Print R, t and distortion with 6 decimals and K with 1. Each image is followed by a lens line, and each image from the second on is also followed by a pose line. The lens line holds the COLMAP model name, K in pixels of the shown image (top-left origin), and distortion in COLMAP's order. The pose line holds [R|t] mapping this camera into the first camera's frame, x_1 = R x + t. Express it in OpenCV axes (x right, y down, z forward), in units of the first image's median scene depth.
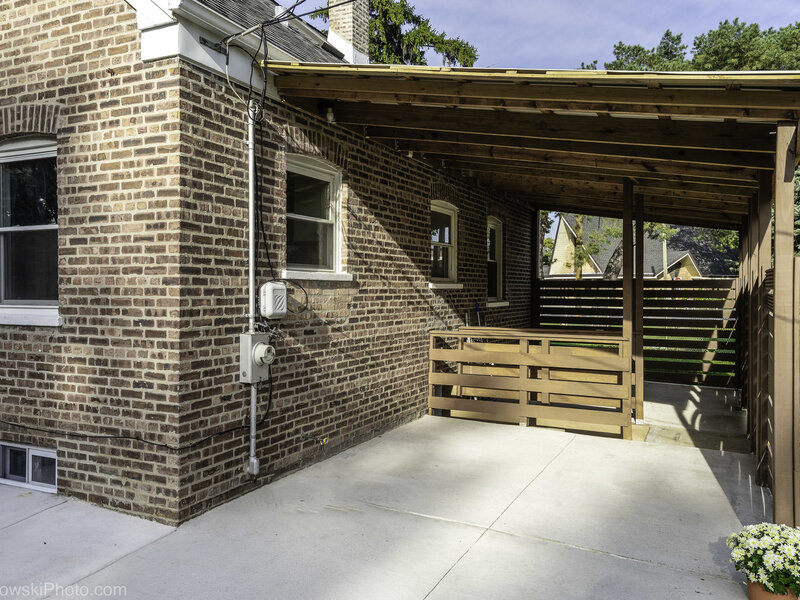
lens RADIAL K [[666.6, 0, 396.8], [0, 666.6, 293.9], [0, 0, 1]] dist [0.042059, 0.006245]
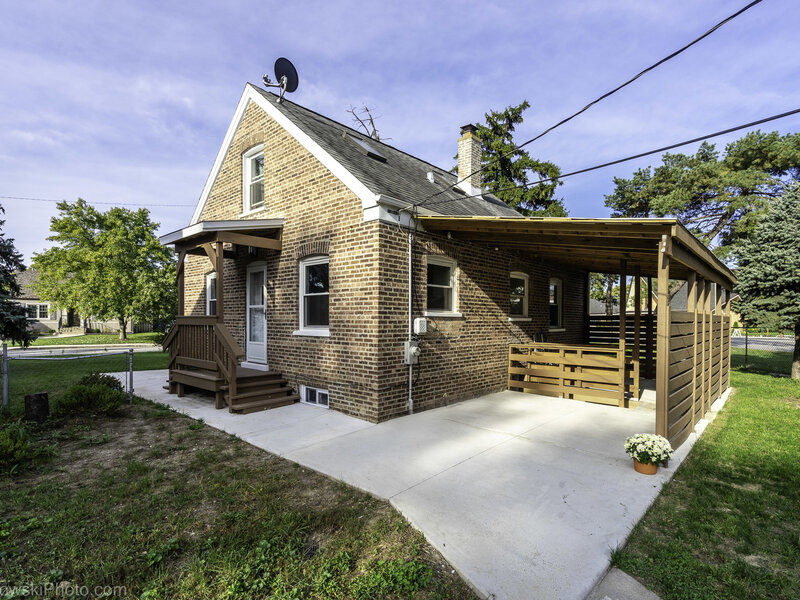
lens RADIAL K [[428.7, 0, 391.8], [0, 428.7, 326.5], [0, 0, 1]] dist [0.002075, 0.001460]
pose [[0.959559, 0.006669, -0.281428, 0.115675], [-0.004740, 0.999960, 0.007535, 0.000614], [0.281467, -0.005897, 0.959553, -0.342807]]
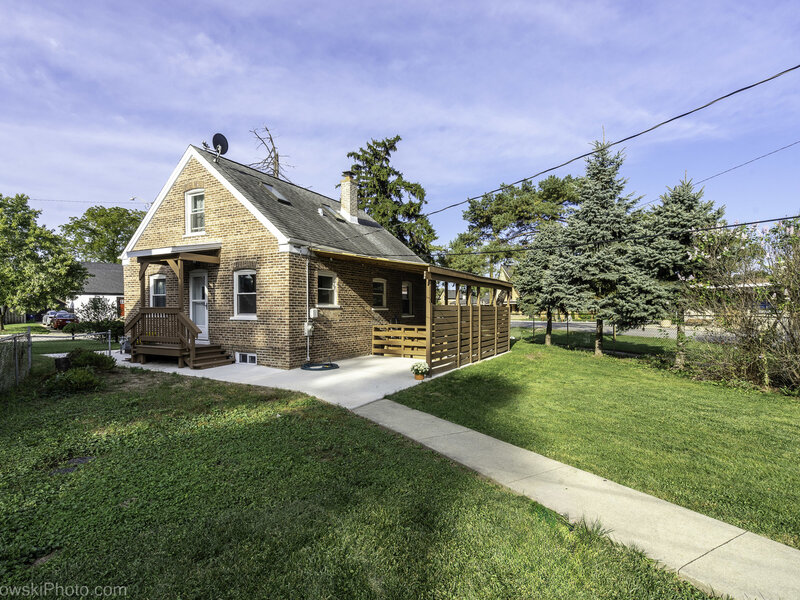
lens RADIAL K [[428.7, 0, 391.8], [0, 428.7, 326.5], [0, 0, 1]] dist [0.002075, 0.001460]
pose [[0.999028, 0.001848, -0.044034, 0.344407], [-0.000516, 0.999542, 0.030248, 0.009917], [0.044070, -0.030196, 0.998572, -1.316524]]
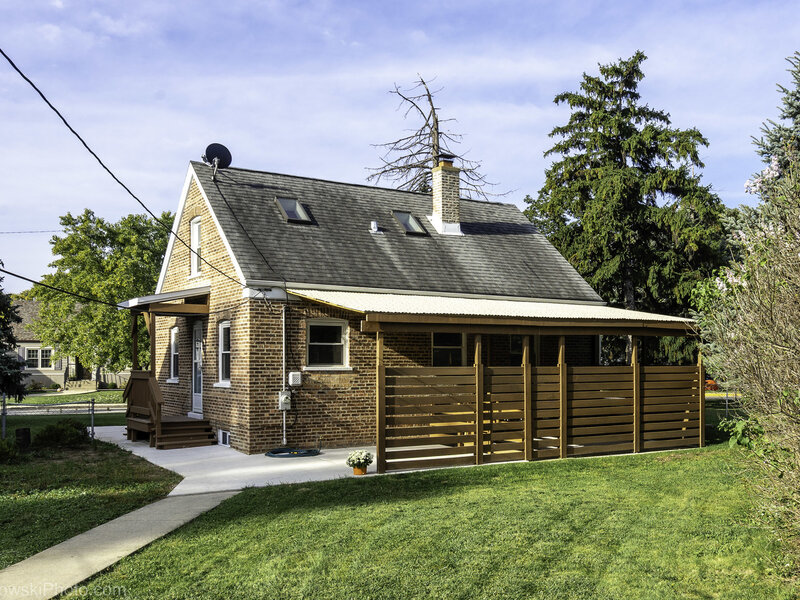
lens RADIAL K [[843.0, 0, 444.9], [0, 843.0, 353.0], [0, 0, 1]] dist [0.031446, 0.015773]
pose [[0.860302, -0.011380, -0.509658, 2.038668], [0.000828, 0.999781, -0.020926, -0.022837], [0.509784, 0.017581, 0.860123, -1.555484]]
